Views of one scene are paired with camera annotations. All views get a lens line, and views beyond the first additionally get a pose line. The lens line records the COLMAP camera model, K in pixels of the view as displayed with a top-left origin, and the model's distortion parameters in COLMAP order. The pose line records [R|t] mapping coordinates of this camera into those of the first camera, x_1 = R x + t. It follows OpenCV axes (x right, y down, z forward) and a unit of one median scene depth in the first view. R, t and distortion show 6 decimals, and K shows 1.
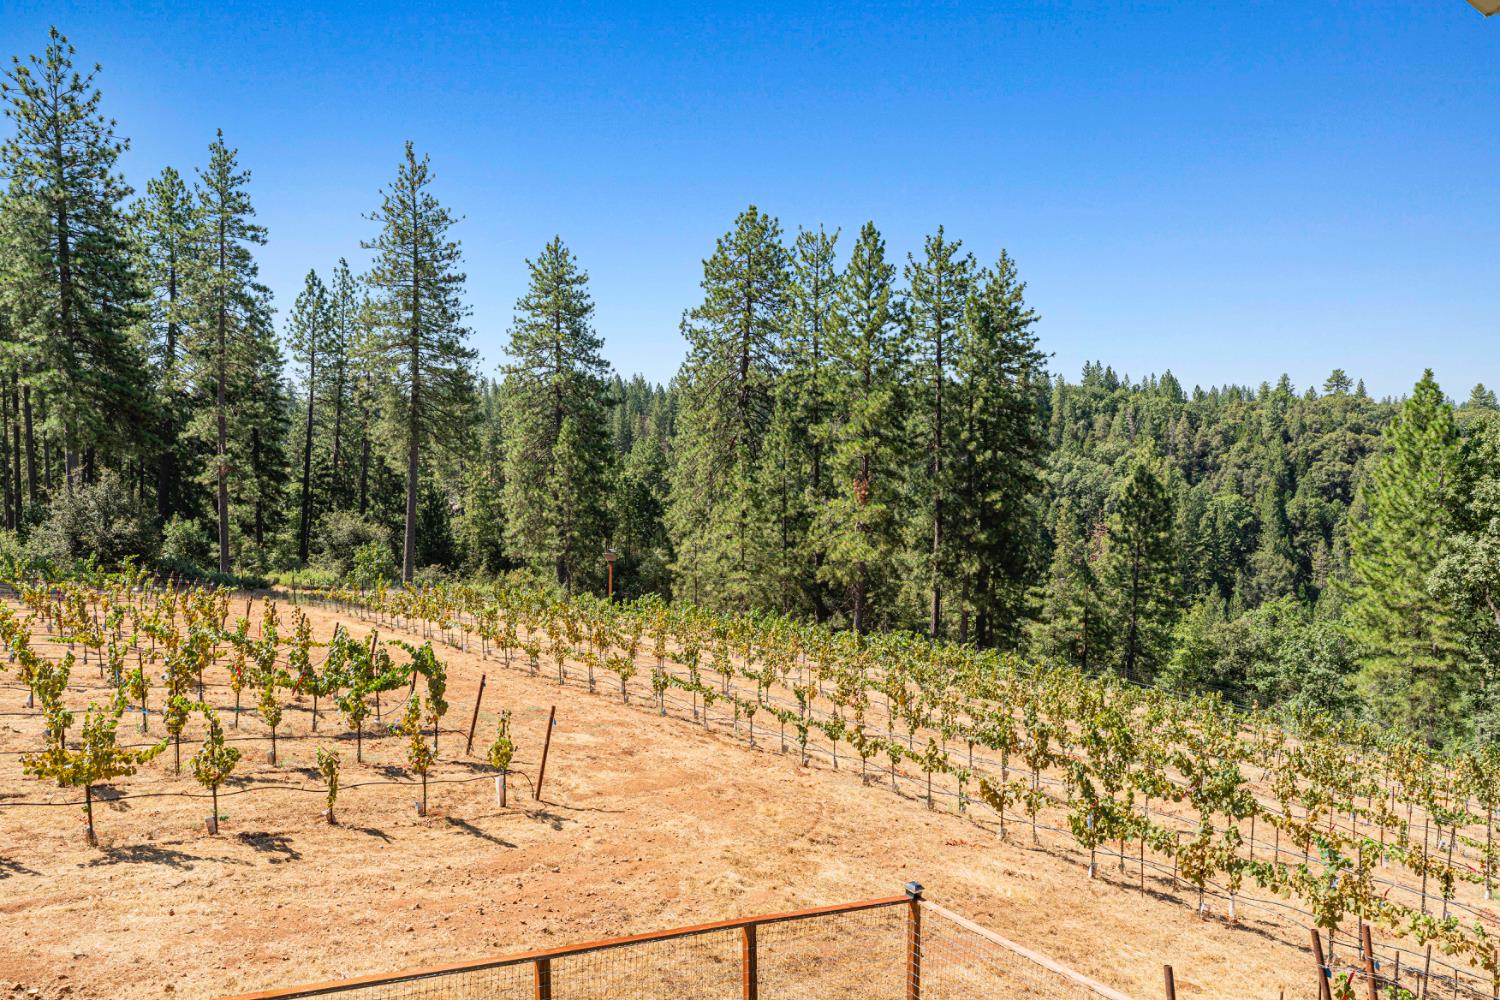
lens RADIAL K [[996.1, 0, 750.0], [0, 996.1, 500.0], [0, 0, 1]] dist [-0.000040, -0.000528]
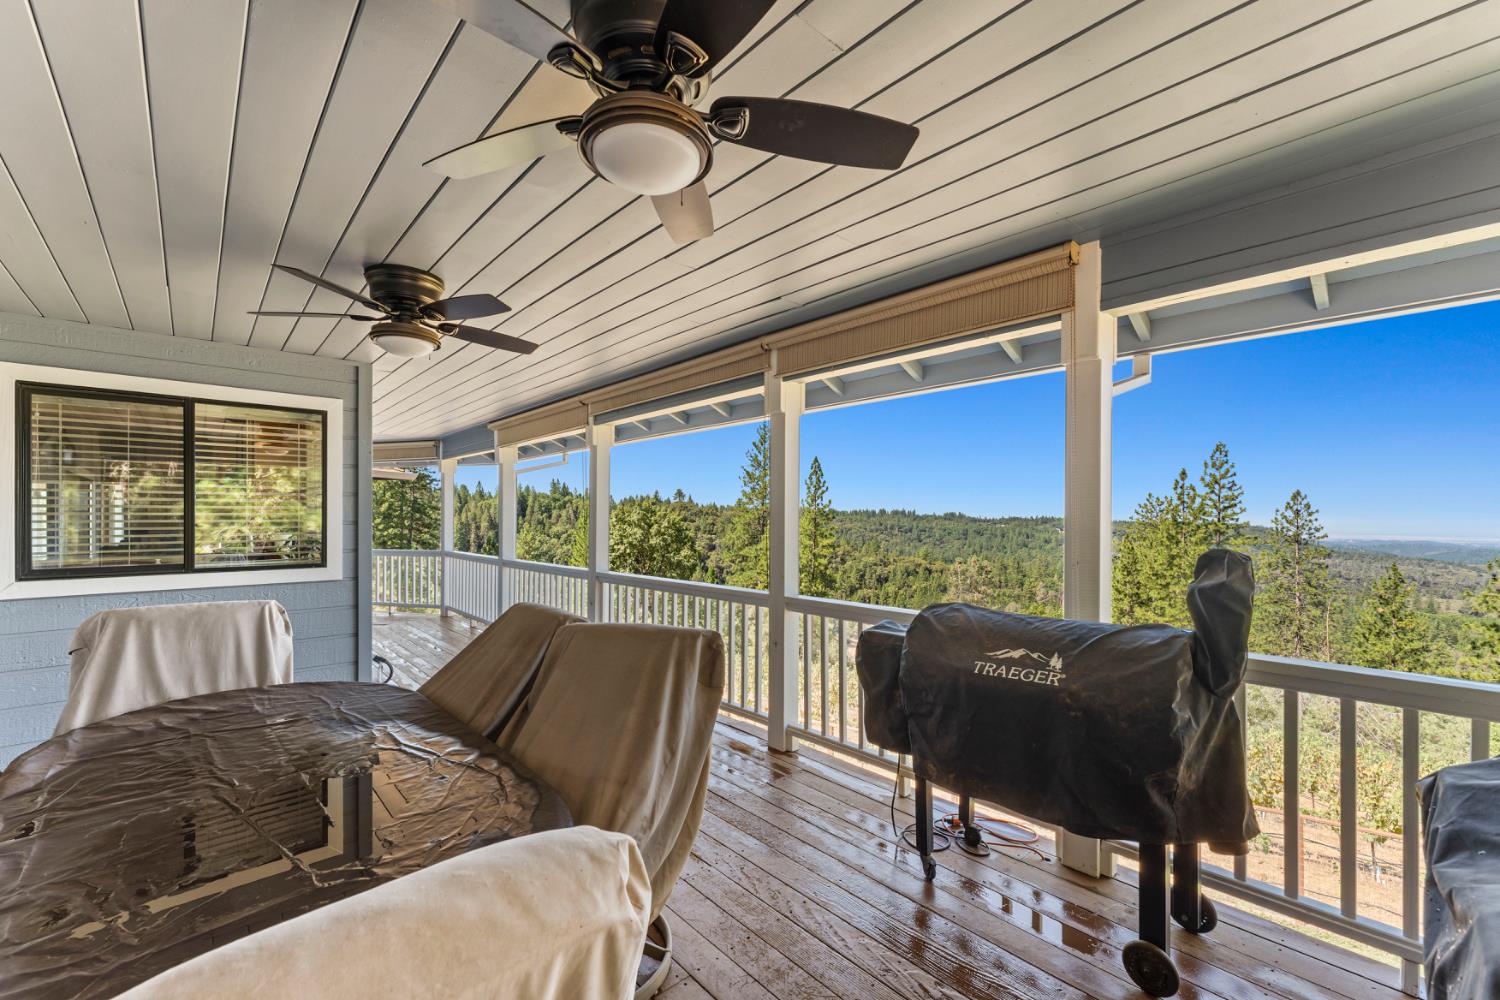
lens RADIAL K [[608.0, 0, 749.7], [0, 608.0, 516.8], [0, 0, 1]] dist [0.000701, 0.000009]
pose [[0.819645, 0.007515, 0.572822, 0.101748], [0.034678, 0.997429, -0.062707, 0.019477], [-0.571821, 0.071262, 0.817277, -0.284577]]
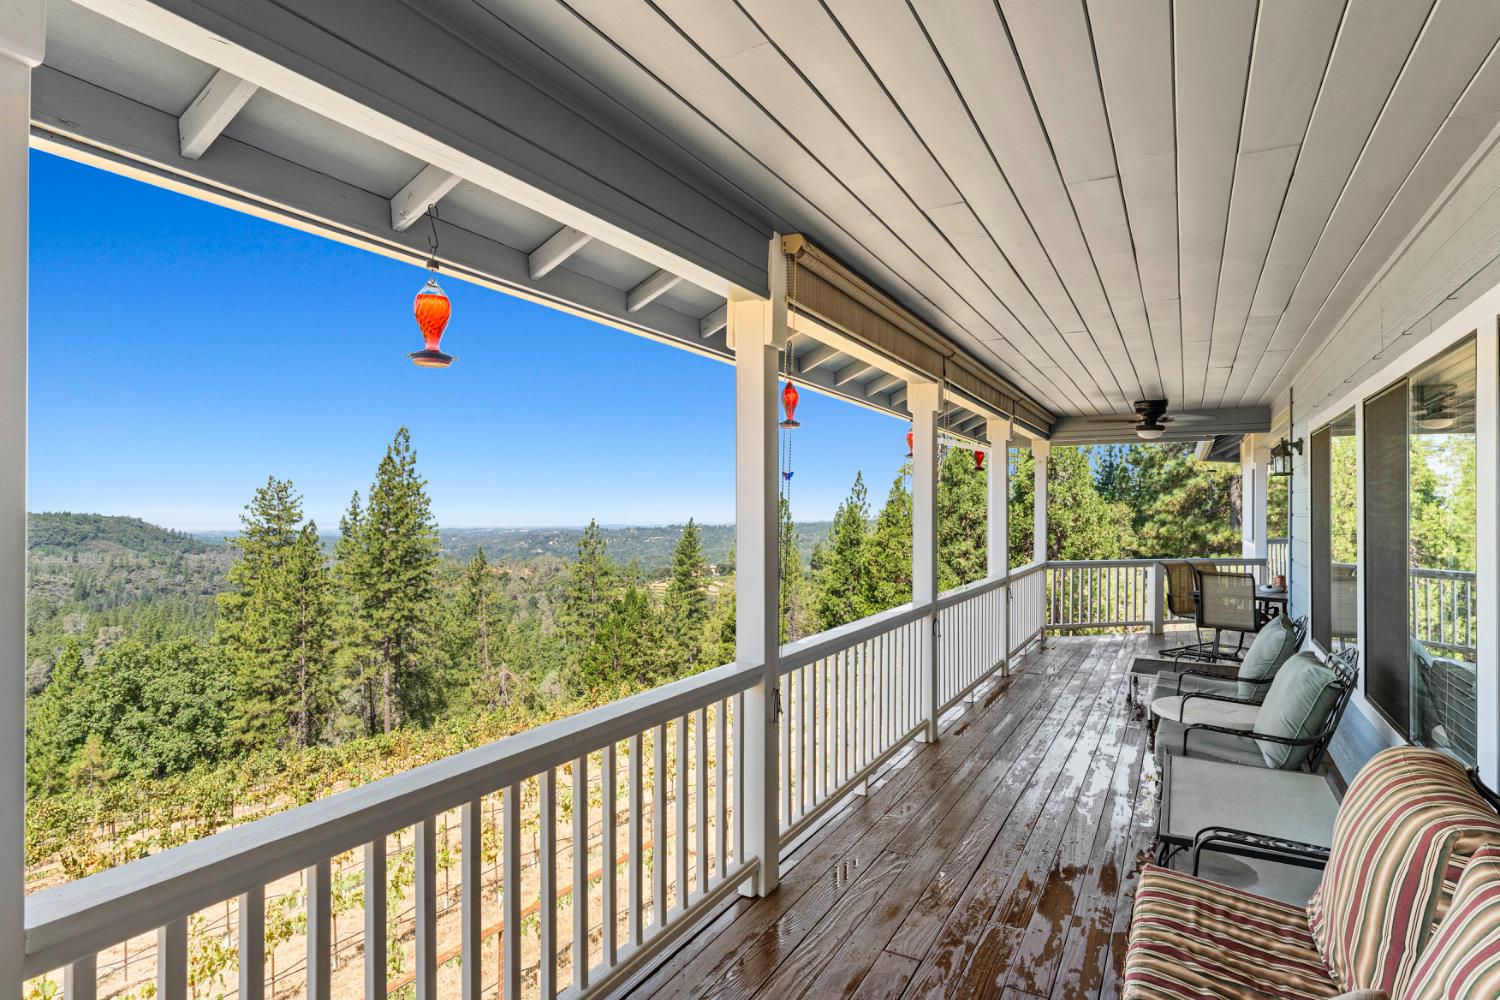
lens RADIAL K [[794.6, 0, 750.0], [0, 794.6, 500.0], [0, 0, 1]] dist [-0.002038, 0.000422]
pose [[-0.400323, 0.014815, 0.916254, 0.015910], [0.064036, 0.997877, 0.011843, 0.001456], [-0.914134, 0.063414, -0.400422, -0.019728]]
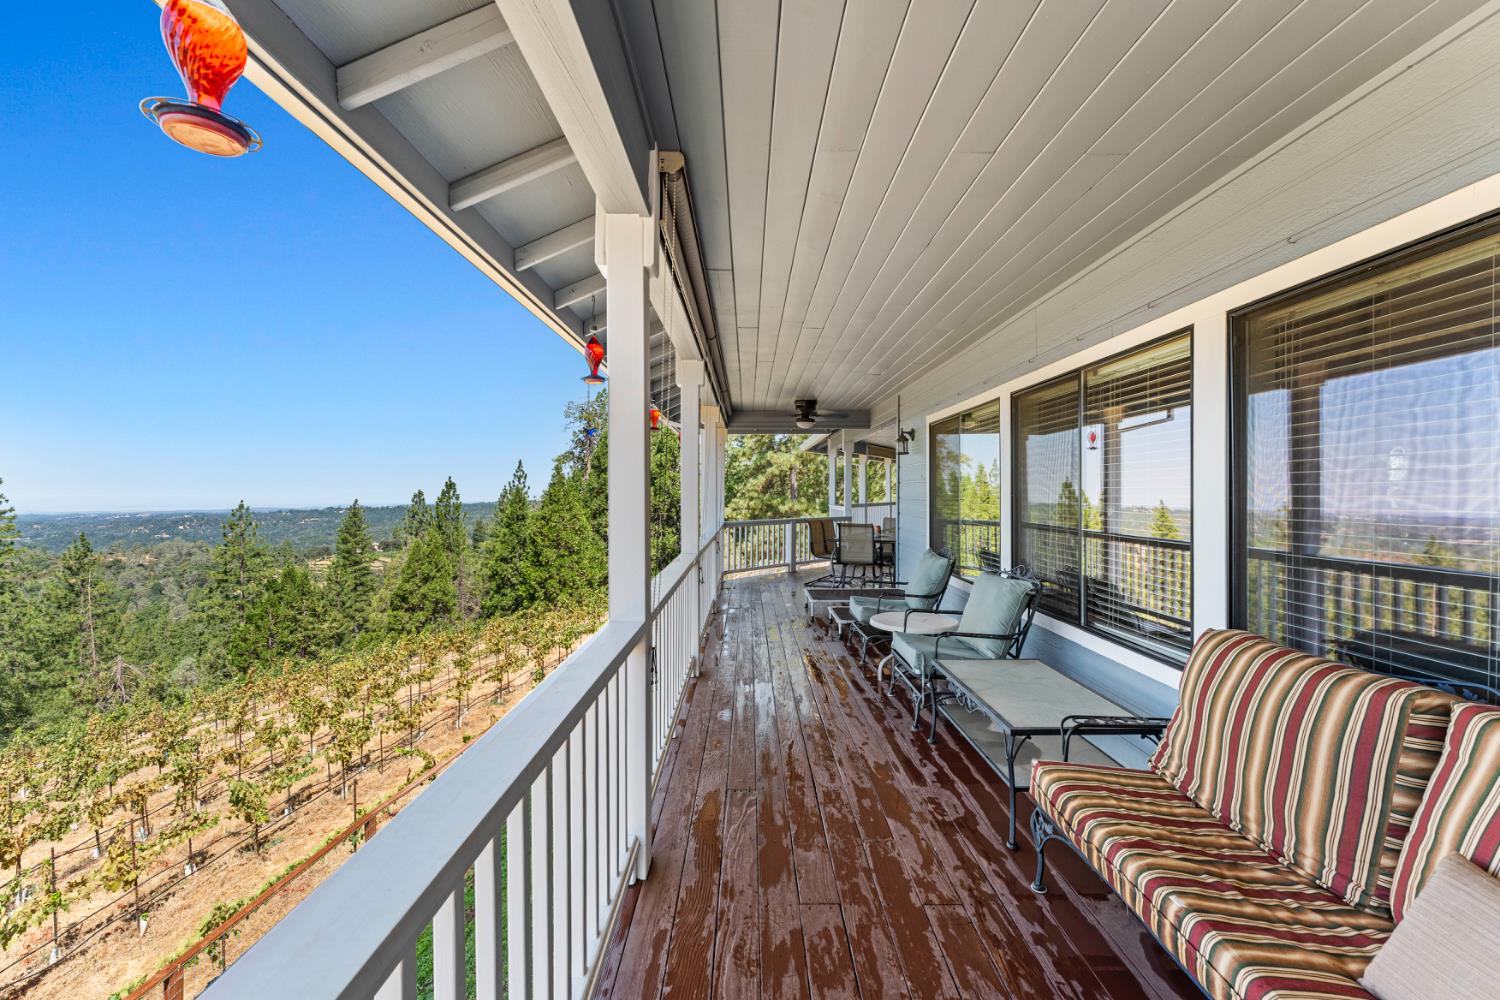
lens RADIAL K [[607.0, 0, 752.7], [0, 607.0, 489.9], [0, 0, 1]] dist [0.001271, 0.000186]
pose [[-0.796641, 0.007889, 0.604401, 0.031337], [0.047372, 0.997654, 0.049418, 0.003109], [-0.602593, 0.068000, -0.795146, -0.017438]]
